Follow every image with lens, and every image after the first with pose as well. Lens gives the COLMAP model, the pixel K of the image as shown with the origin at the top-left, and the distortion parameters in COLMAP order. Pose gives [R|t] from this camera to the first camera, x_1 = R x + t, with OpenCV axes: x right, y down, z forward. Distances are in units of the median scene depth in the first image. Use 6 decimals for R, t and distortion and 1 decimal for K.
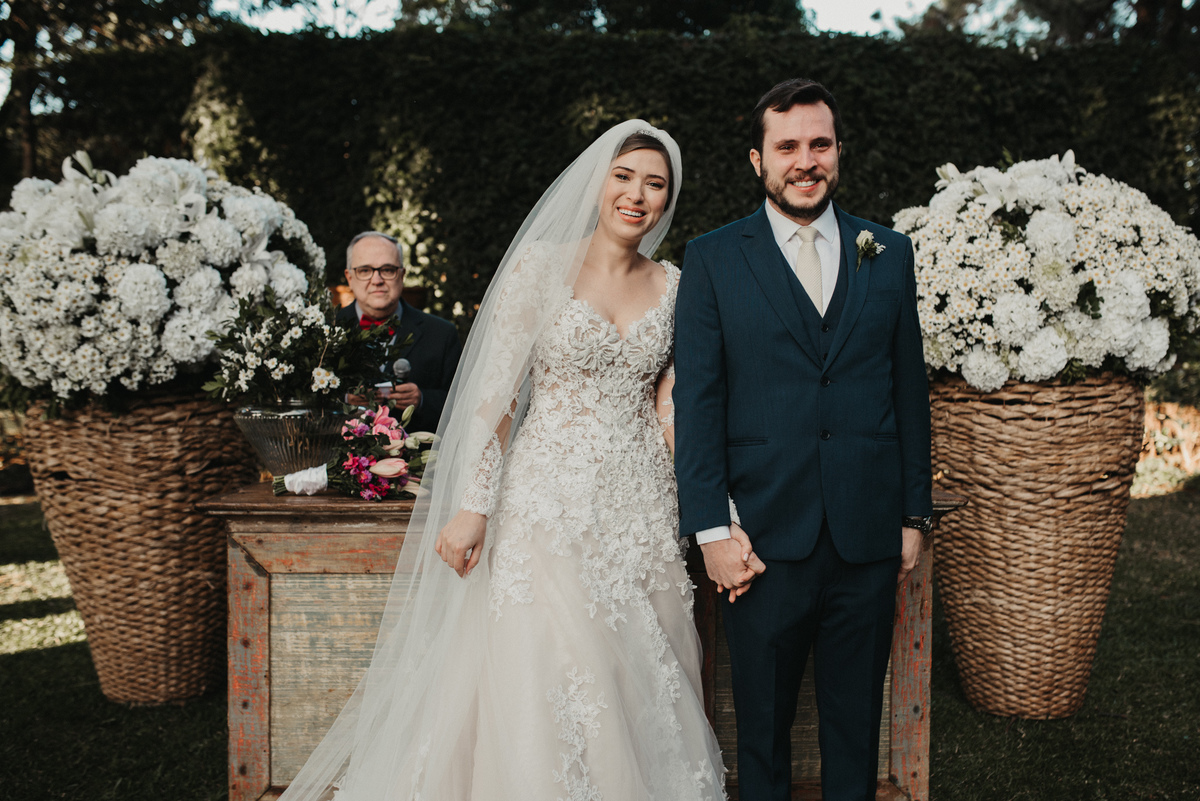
lens RADIAL K [[1366.8, 0, 599.9], [0, 1366.8, 330.1], [0, 0, 1]] dist [-0.007748, 0.008756]
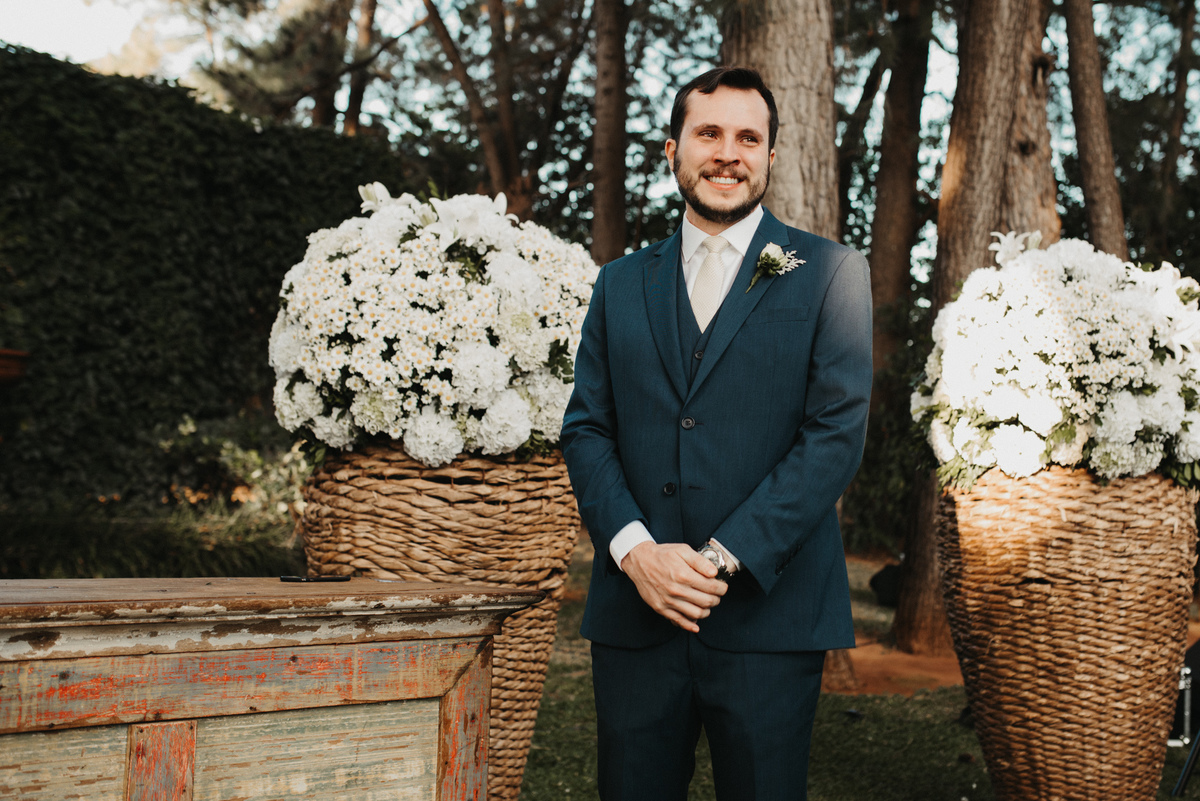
lens RADIAL K [[1366.8, 0, 599.9], [0, 1366.8, 330.1], [0, 0, 1]] dist [-0.007748, 0.008756]
pose [[0.743252, 0.116782, 0.658740, -0.177330], [-0.048380, 0.991451, -0.121179, 0.058798], [-0.667259, 0.058196, 0.742548, 0.348157]]
